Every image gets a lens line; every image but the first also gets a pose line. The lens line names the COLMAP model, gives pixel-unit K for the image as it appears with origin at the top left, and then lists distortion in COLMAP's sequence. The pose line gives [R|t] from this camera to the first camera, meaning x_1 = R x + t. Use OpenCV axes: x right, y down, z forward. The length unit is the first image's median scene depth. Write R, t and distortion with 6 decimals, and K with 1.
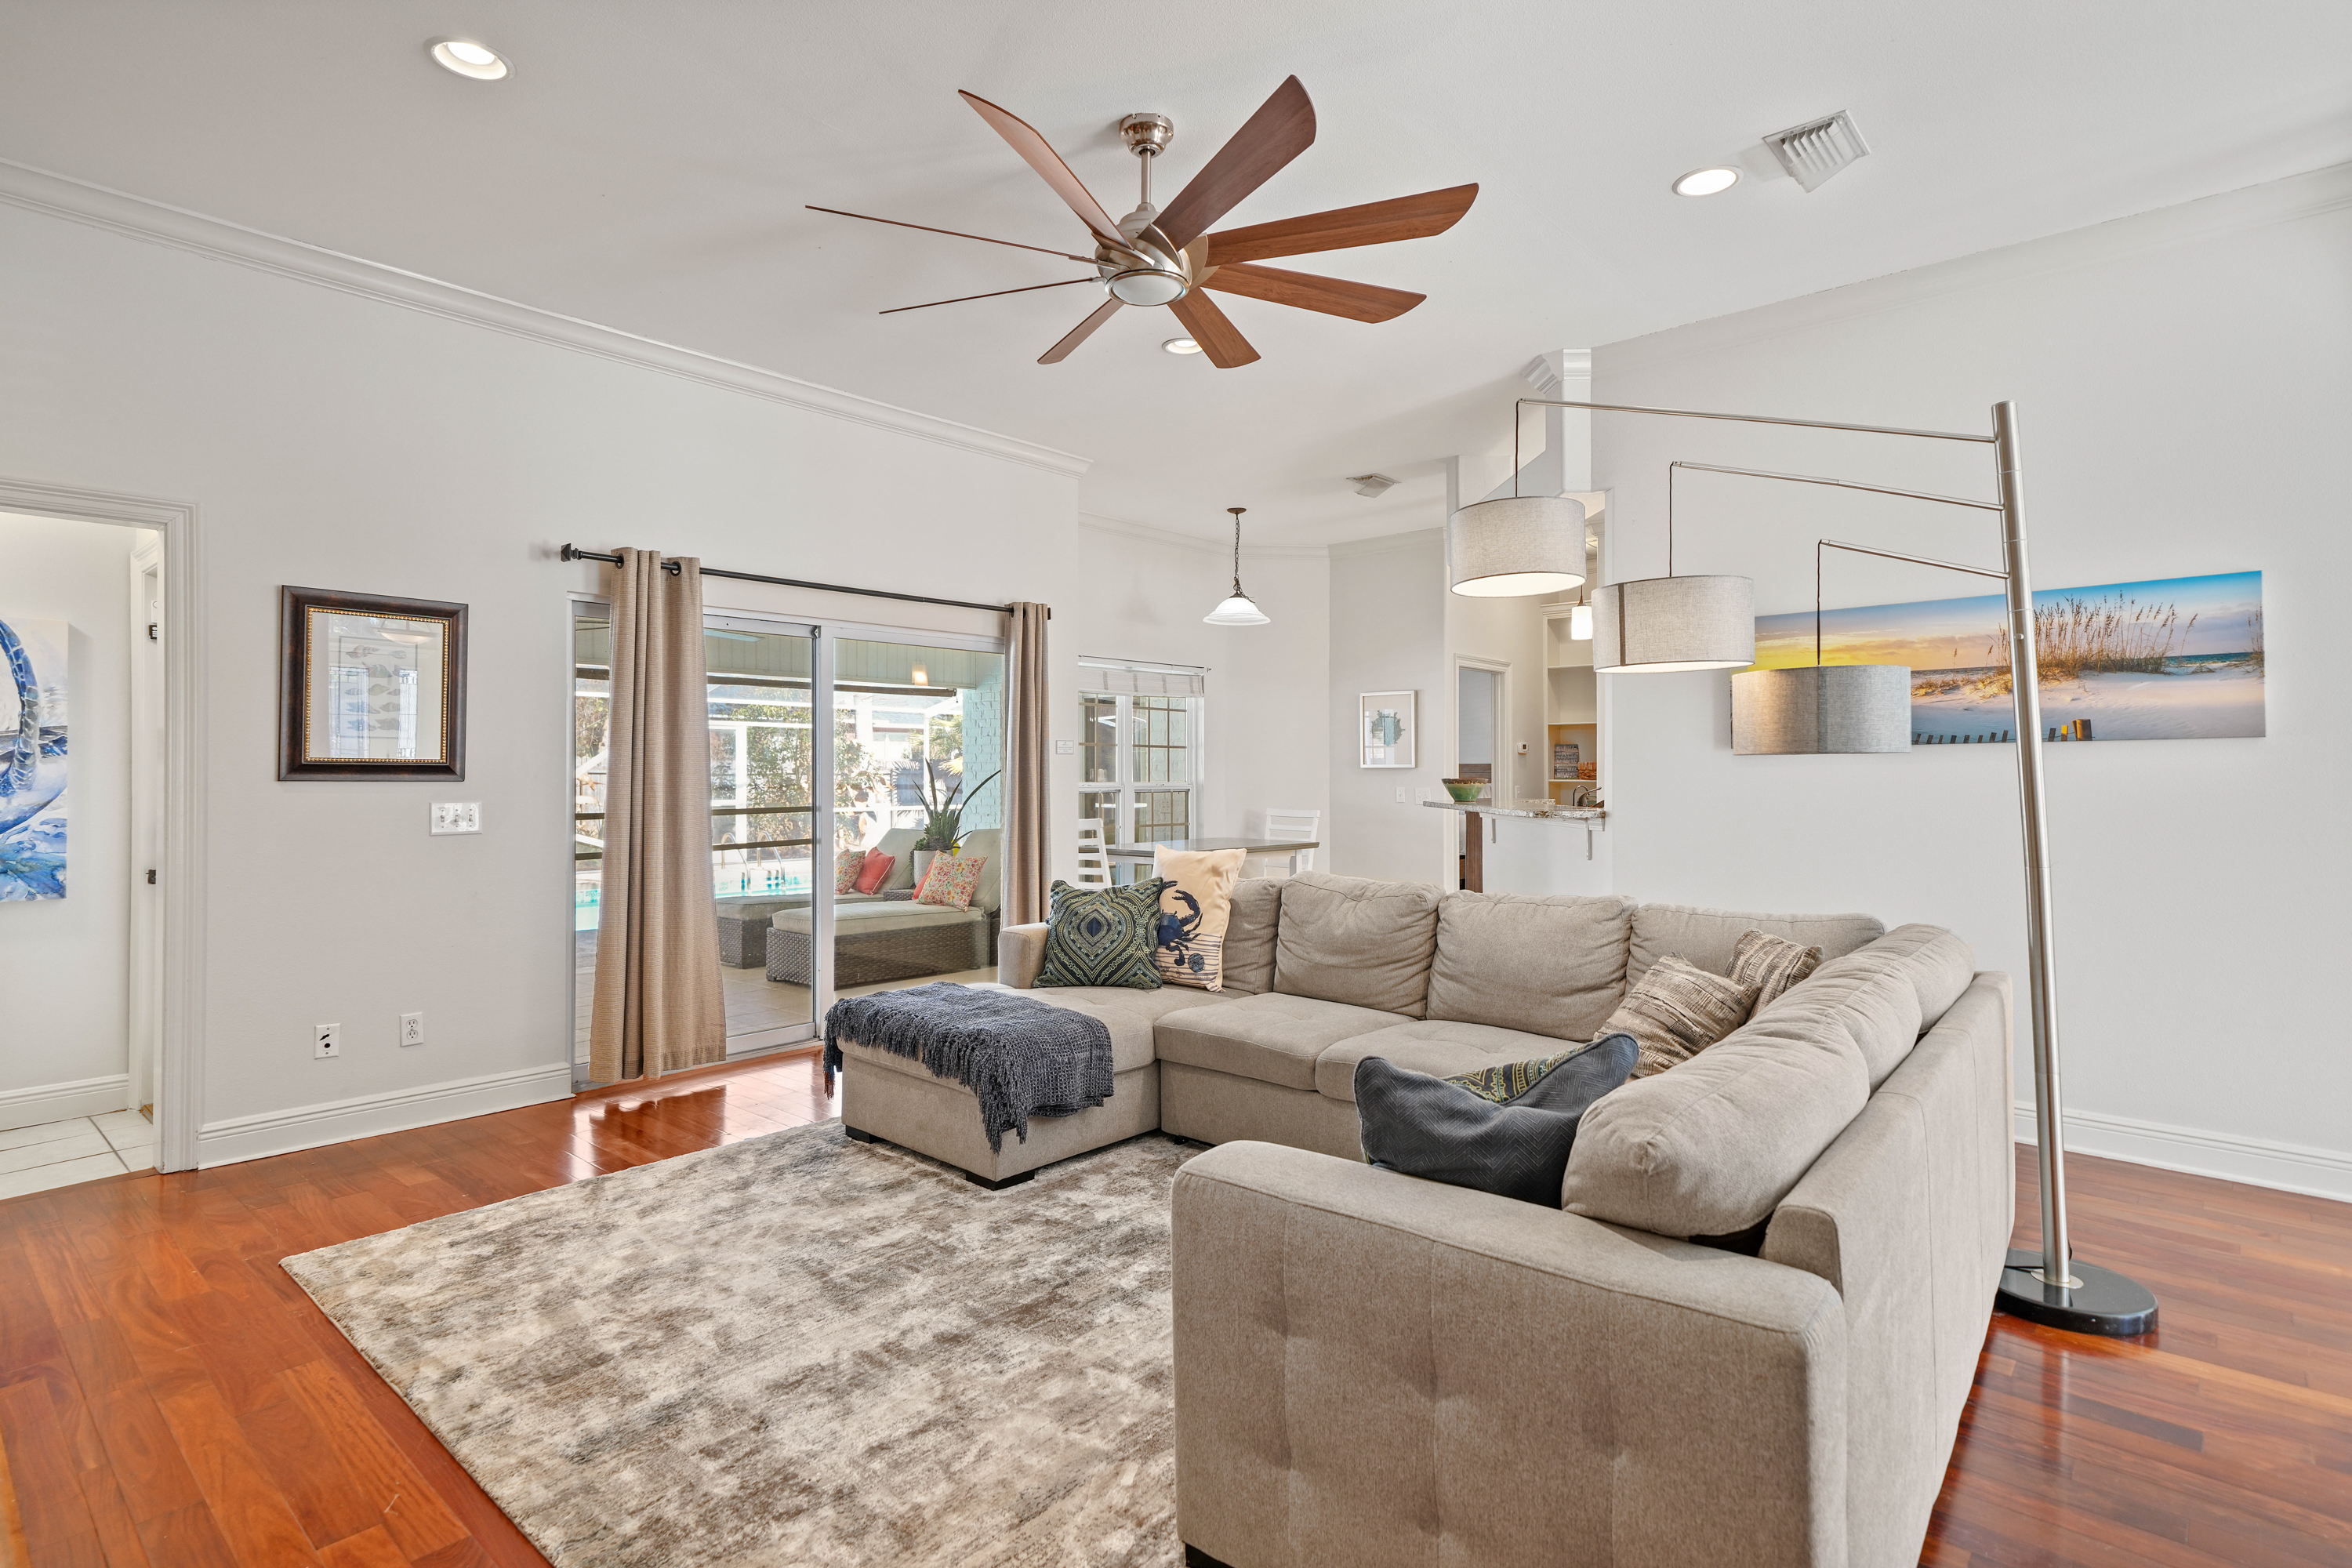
lens RADIAL K [[1172.0, 0, 1176.0], [0, 1172.0, 784.0], [0, 0, 1]] dist [-0.000177, 0.000179]
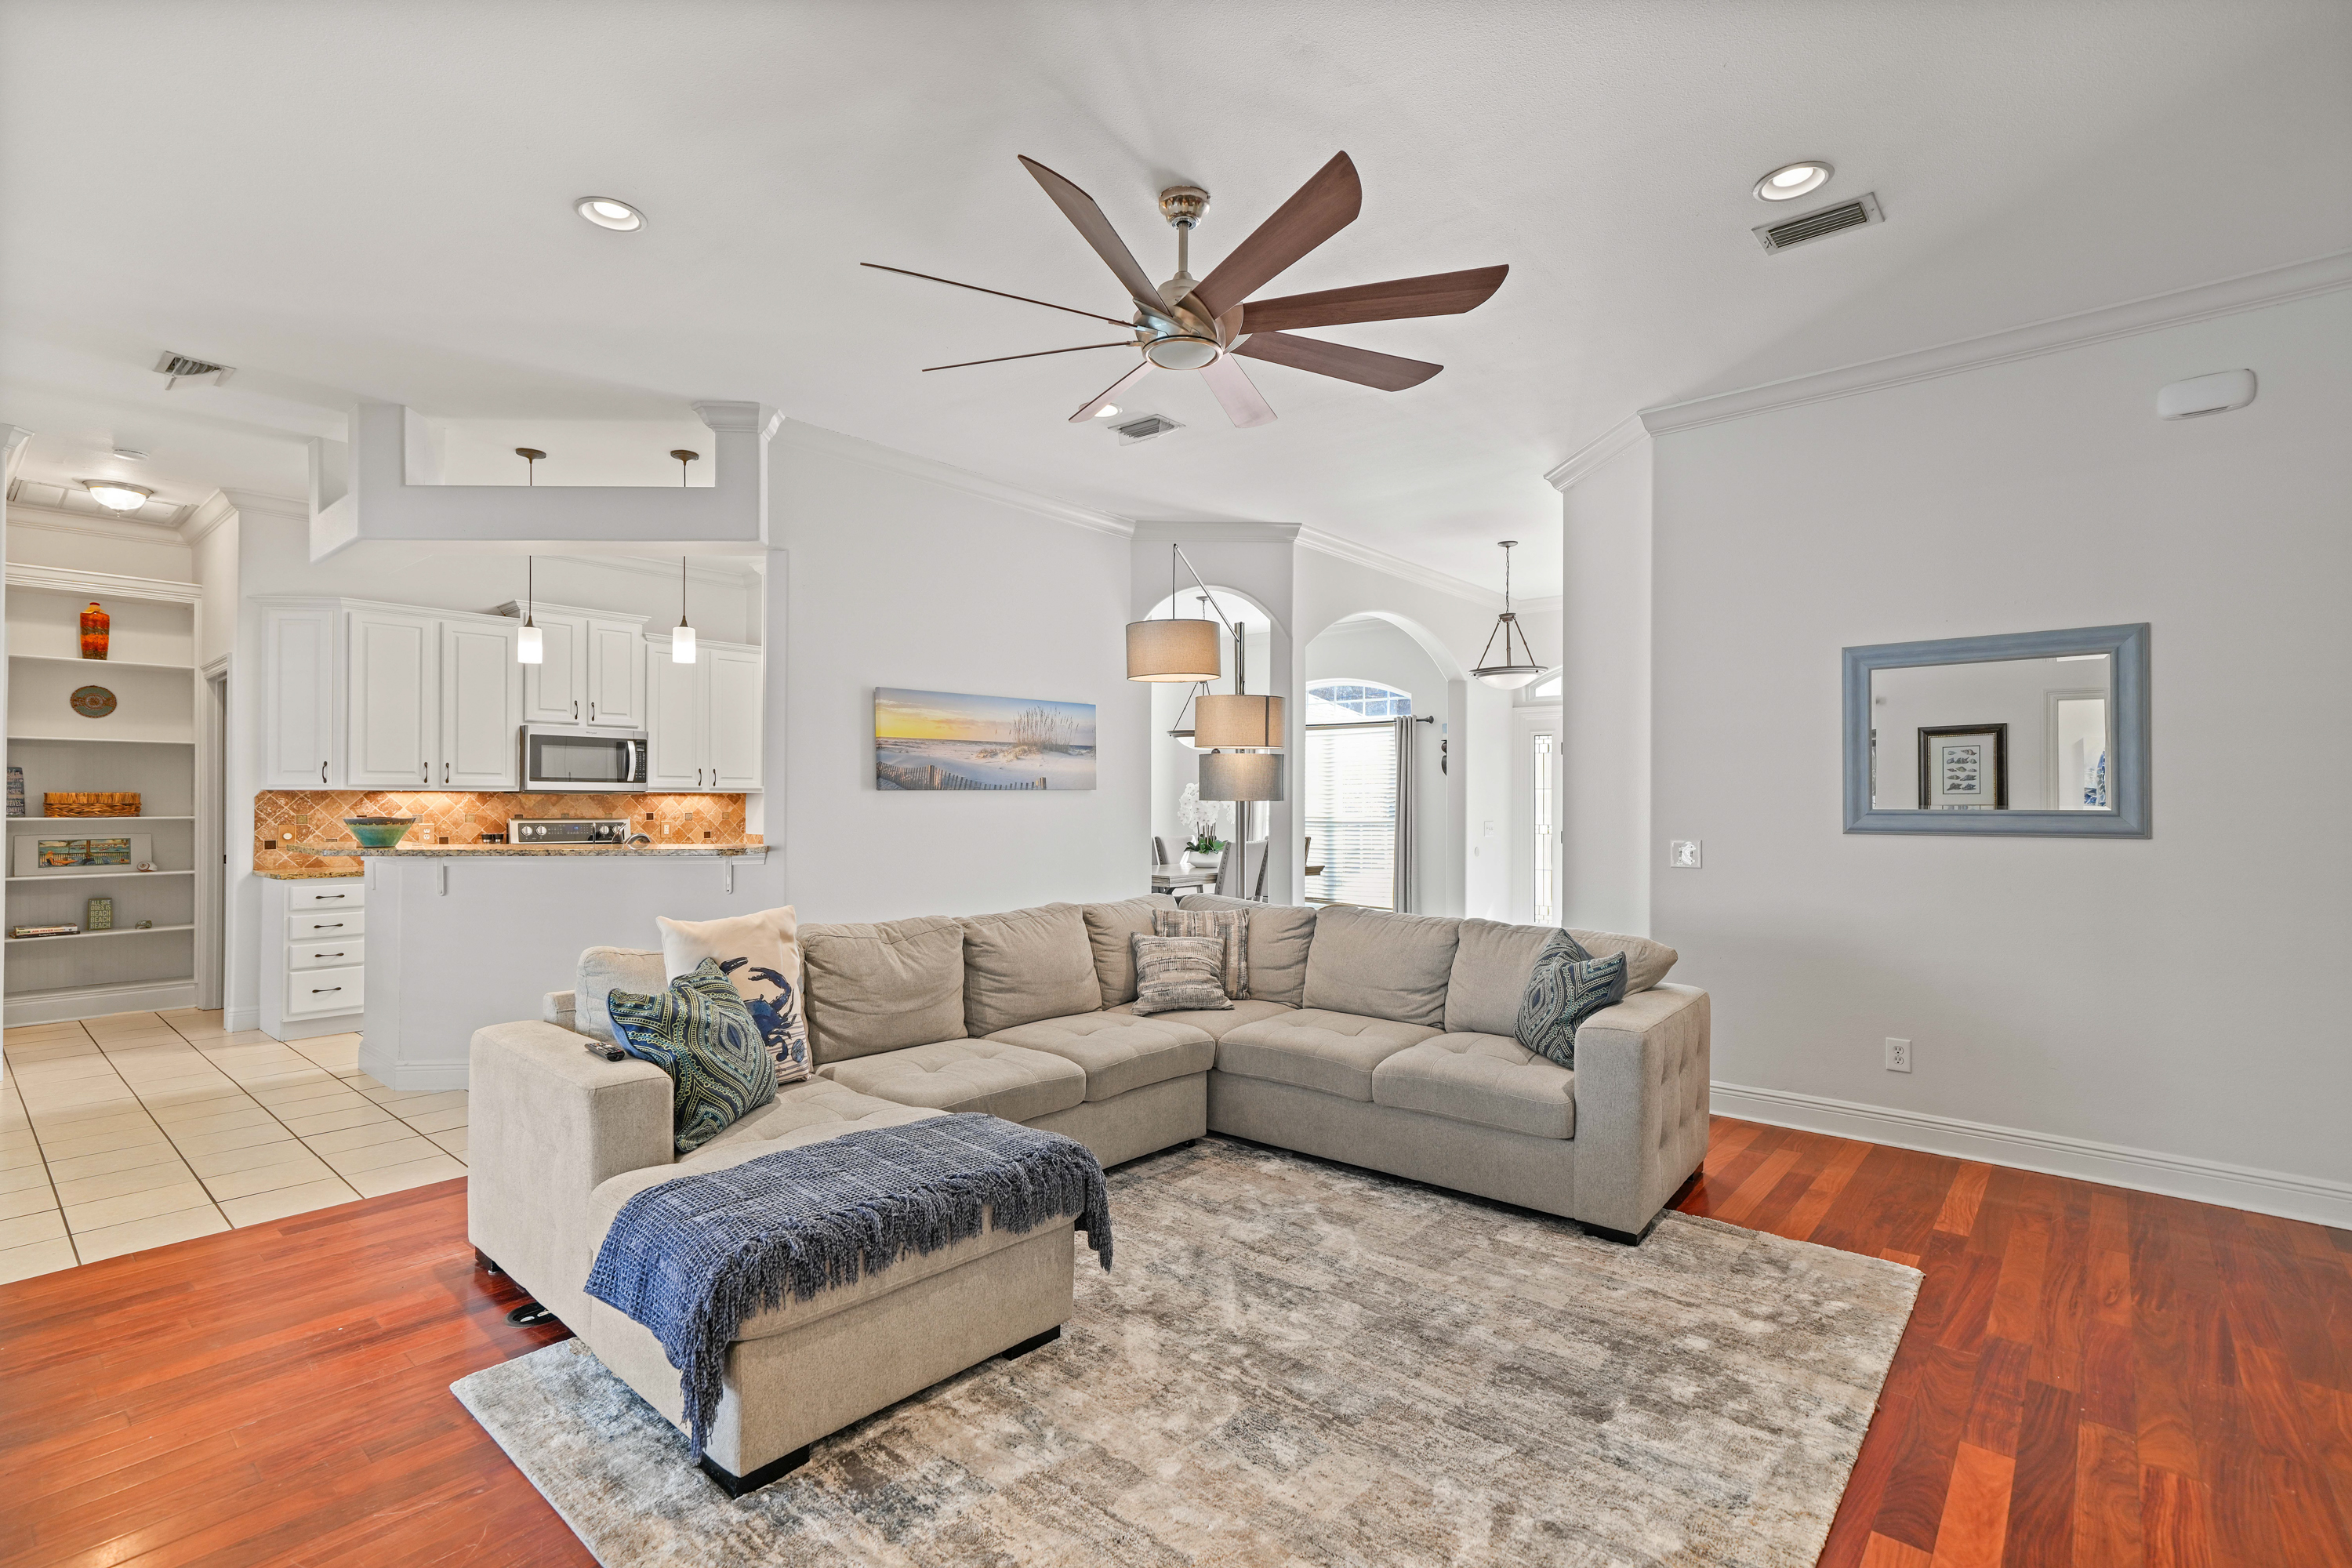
lens RADIAL K [[1089.3, 0, 1176.0], [0, 1089.3, 784.0], [0, 0, 1]] dist [-0.001211, 0.000010]
pose [[-0.015251, 0.017075, 0.999738, -0.729523], [0.006621, 0.999834, -0.016975, -0.015991], [-0.999862, 0.006361, -0.015361, 0.744379]]
